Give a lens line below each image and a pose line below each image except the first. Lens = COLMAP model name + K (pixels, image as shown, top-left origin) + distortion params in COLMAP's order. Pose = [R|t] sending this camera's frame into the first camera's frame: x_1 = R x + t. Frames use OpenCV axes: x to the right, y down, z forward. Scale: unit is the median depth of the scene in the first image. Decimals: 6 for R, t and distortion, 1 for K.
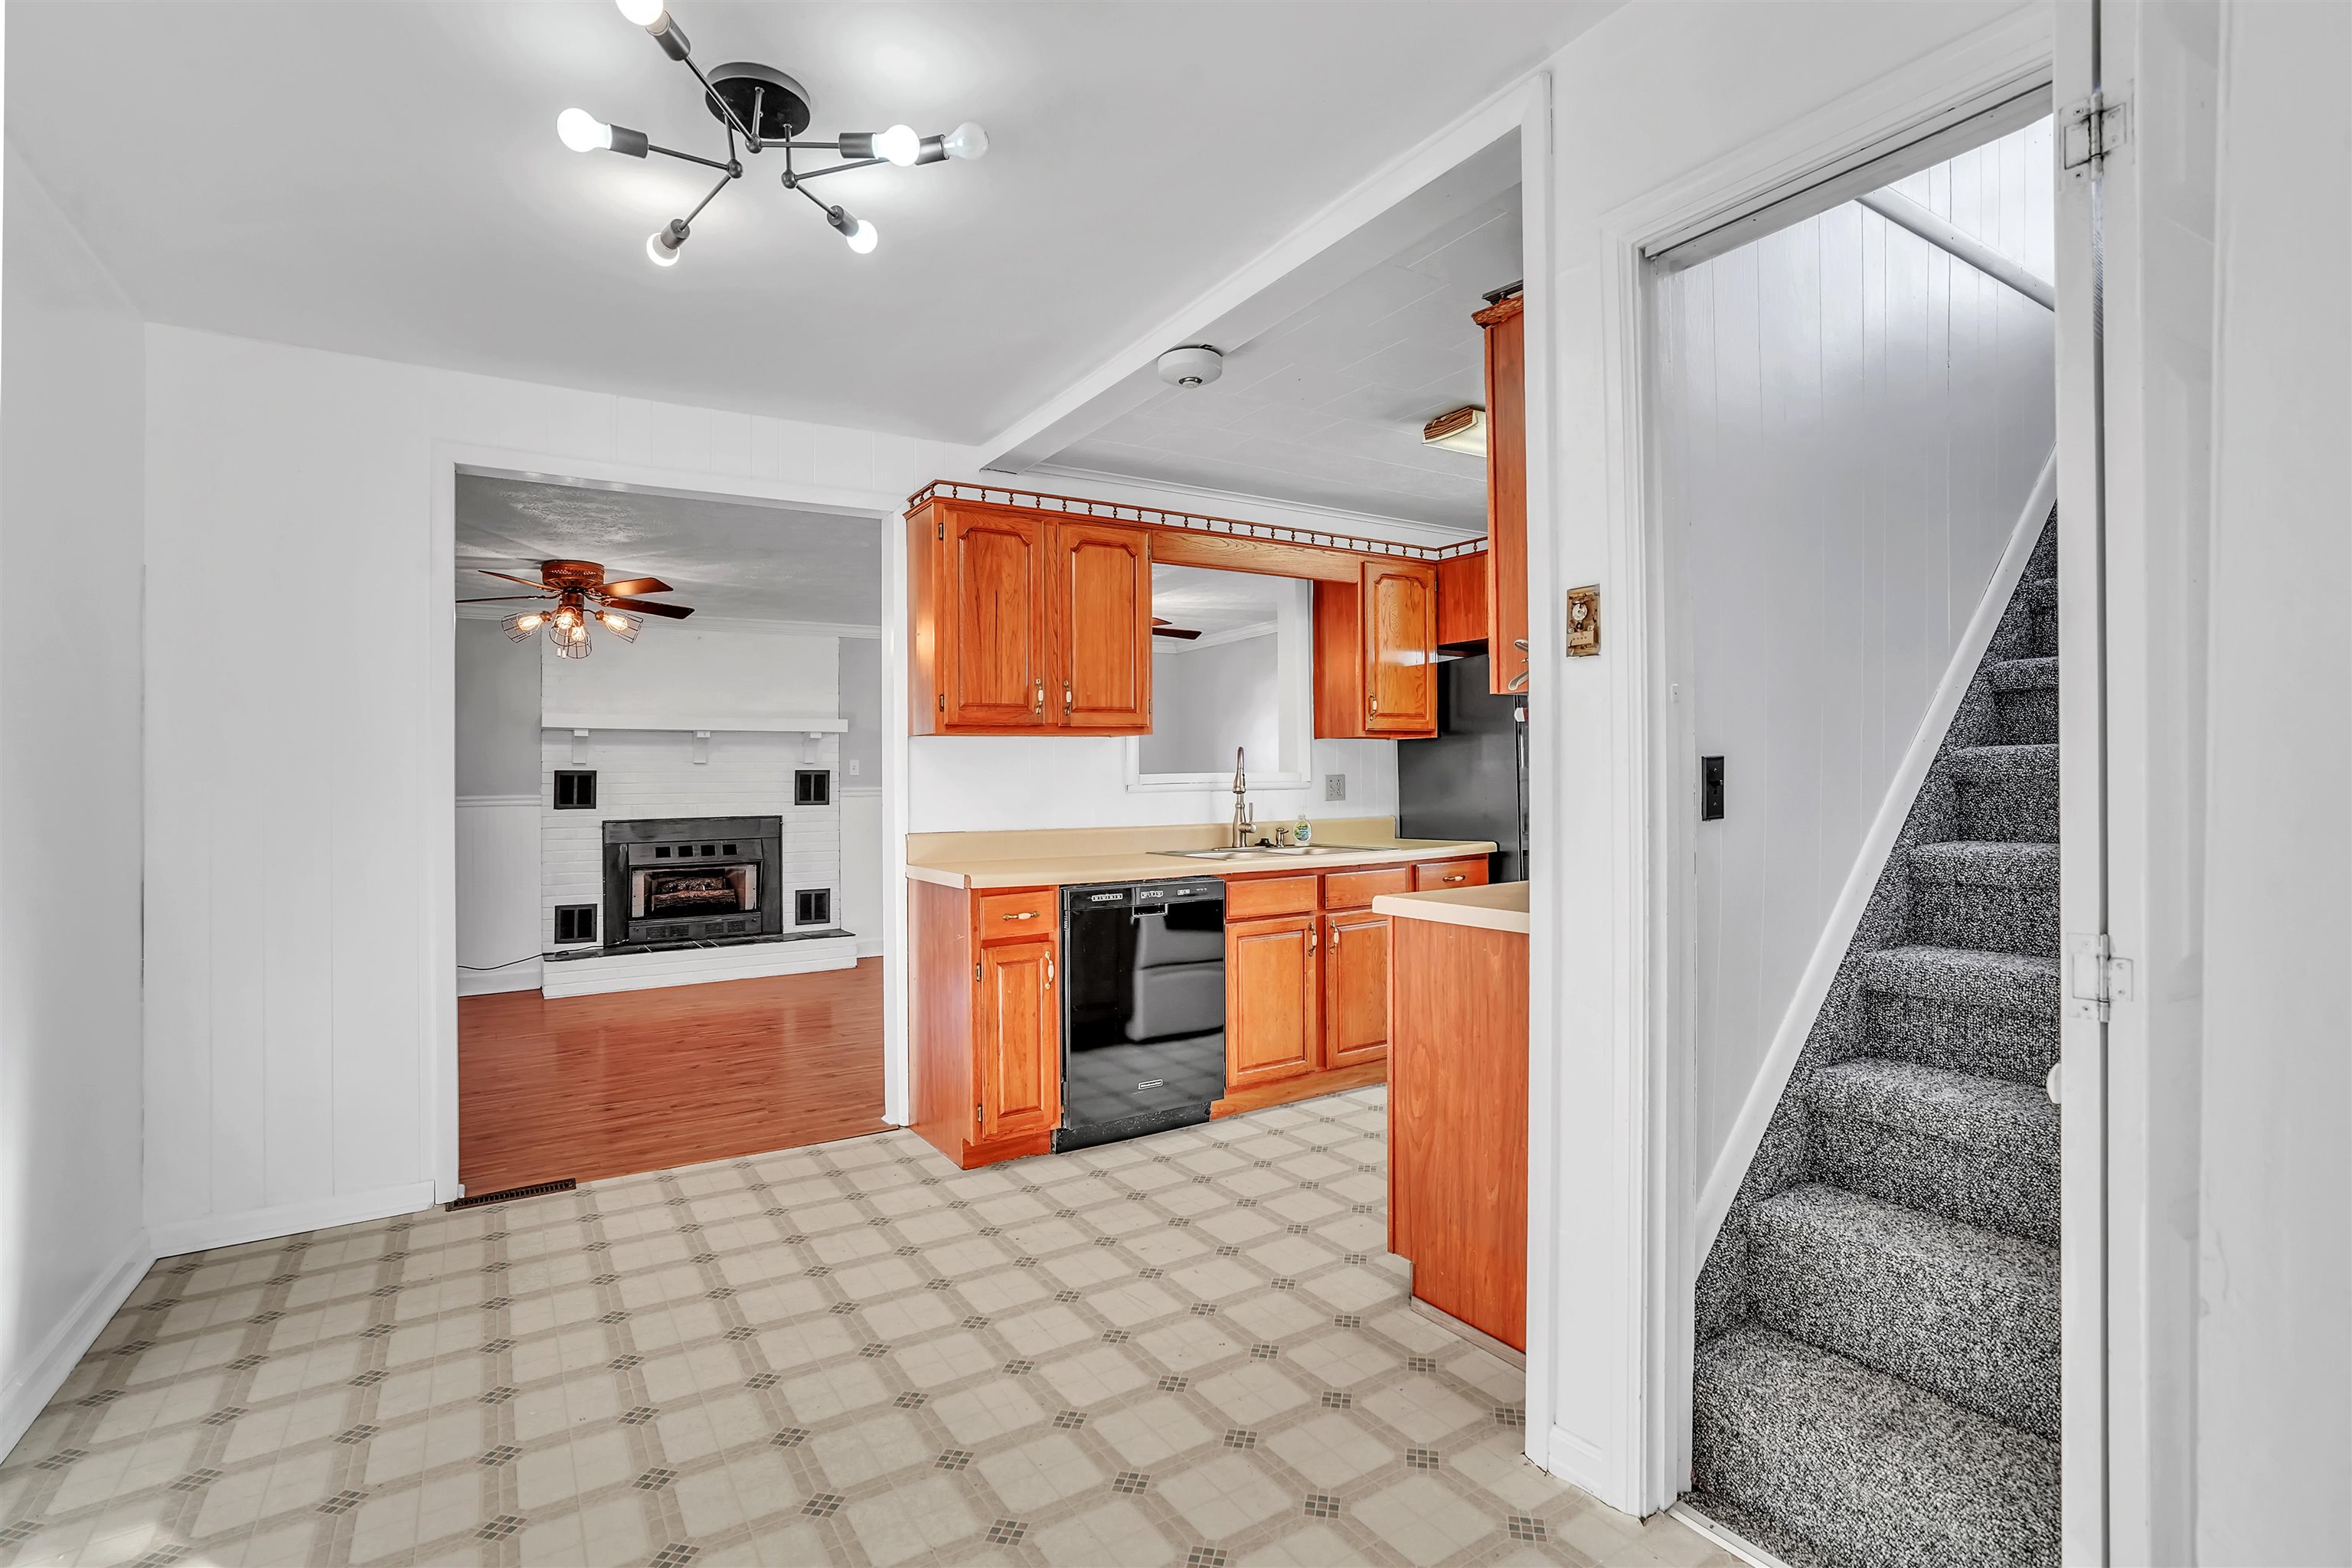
lens RADIAL K [[1103.8, 0, 1163.0], [0, 1103.8, 761.4], [0, 0, 1]] dist [-0.048087, 0.015843]
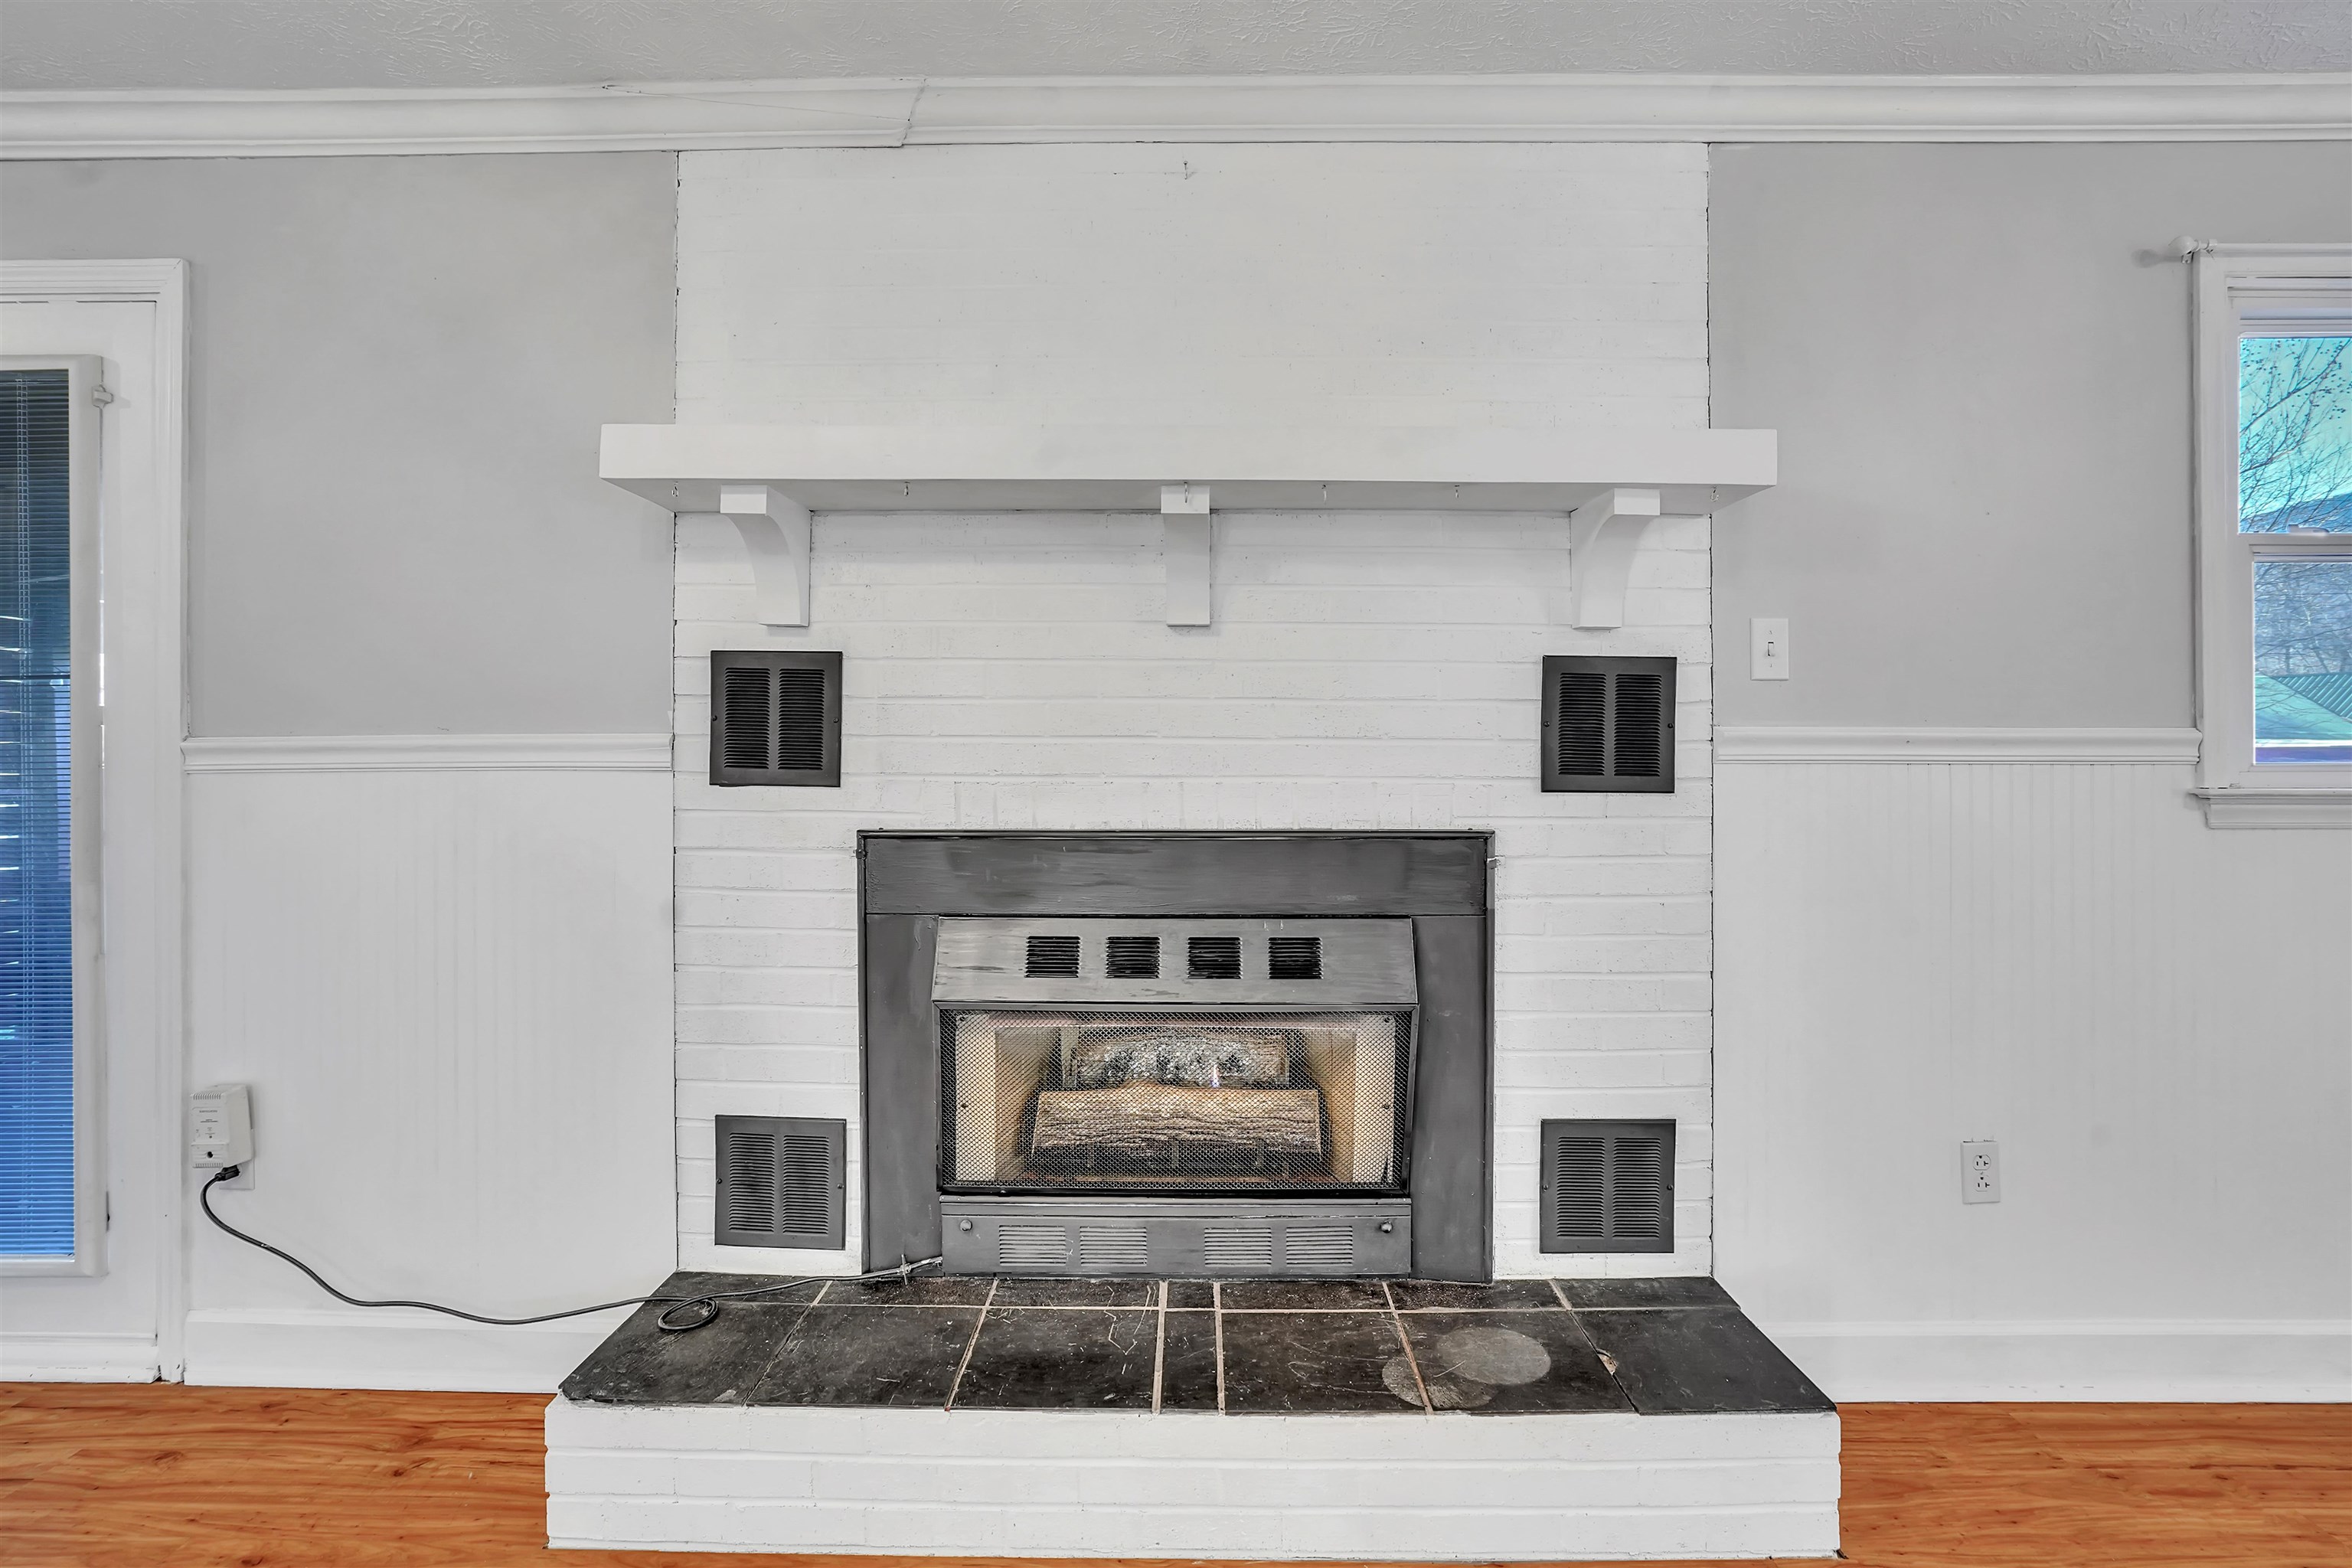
lens RADIAL K [[1103.8, 0, 1185.6], [0, 1103.8, 749.8], [0, 0, 1]] dist [-0.048087, 0.015843]
pose [[0.842873, 0.014333, -0.537921, -0.279471], [-0.004305, 0.999793, 0.019895, 0.026424], [0.538095, -0.014453, 0.842760, 0.772154]]
